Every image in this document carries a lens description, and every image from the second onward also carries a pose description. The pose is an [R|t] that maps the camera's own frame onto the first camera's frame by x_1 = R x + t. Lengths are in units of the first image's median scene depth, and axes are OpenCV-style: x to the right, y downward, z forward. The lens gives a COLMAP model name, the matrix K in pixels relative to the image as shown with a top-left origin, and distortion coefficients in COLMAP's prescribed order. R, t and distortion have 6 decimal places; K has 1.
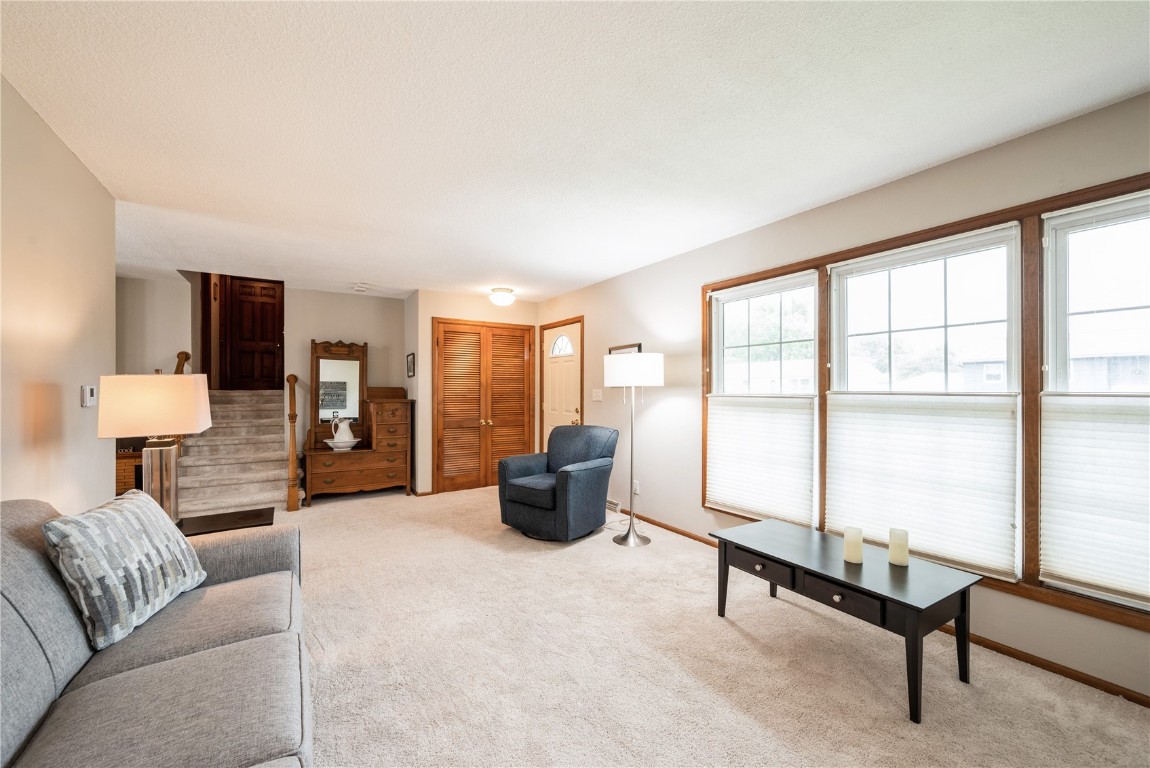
lens RADIAL K [[455.6, 0, 577.7], [0, 455.6, 384.9], [0, 0, 1]] dist [-0.007771, 0.000969]
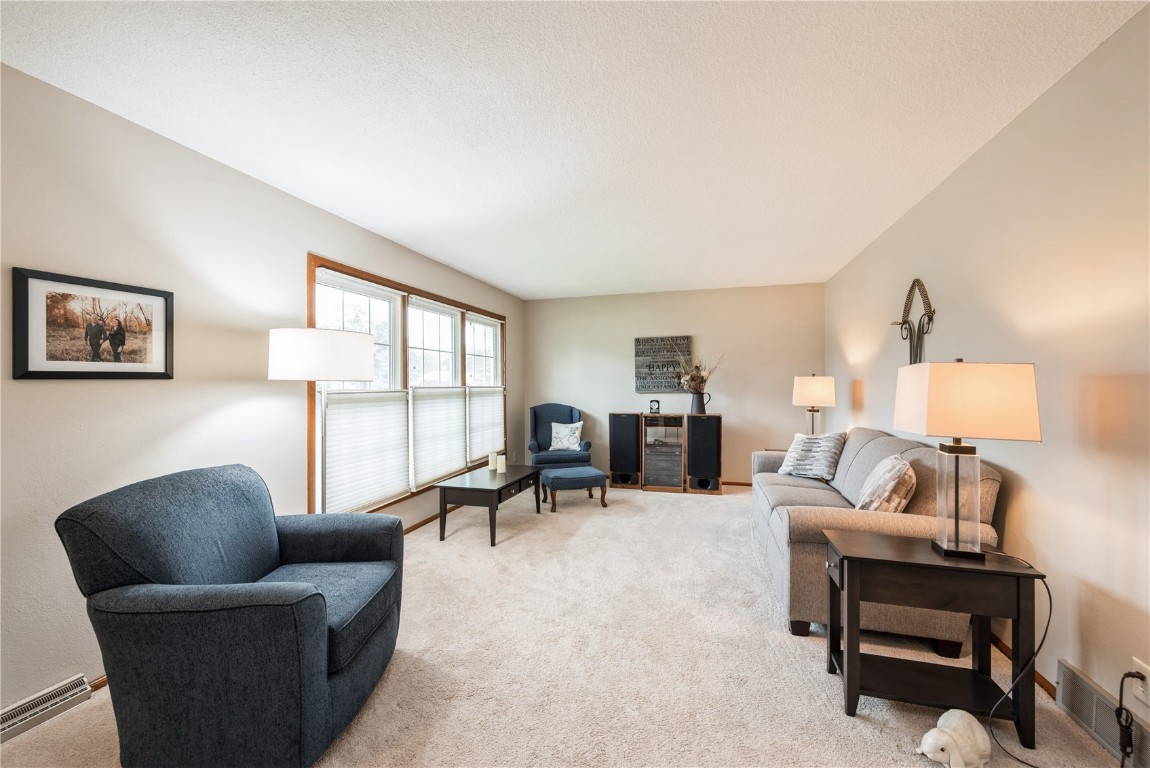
lens RADIAL K [[455.6, 0, 571.0], [0, 455.6, 385.3], [0, 0, 1]] dist [-0.007771, 0.000969]
pose [[-0.659517, -0.000029, 0.751690, -0.676420], [-0.004922, 0.999979, -0.004280, 0.012351], [-0.751674, -0.006522, -0.659503, 1.308274]]
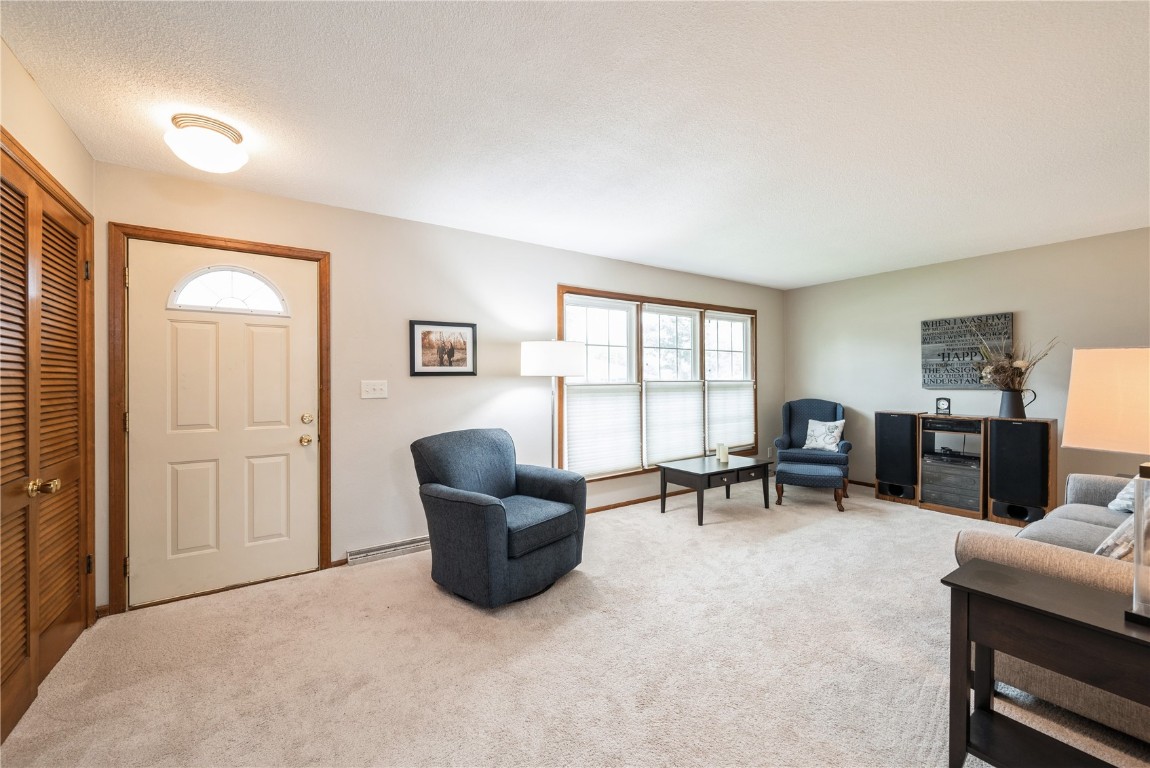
lens RADIAL K [[455.6, 0, 565.9], [0, 455.6, 382.6], [0, 0, 1]] dist [-0.007771, 0.000969]
pose [[-0.023240, -0.008535, 0.999693, -0.911292], [-0.006772, 0.999942, 0.008380, 0.009679], [-0.999707, -0.006575, -0.023297, 1.119915]]
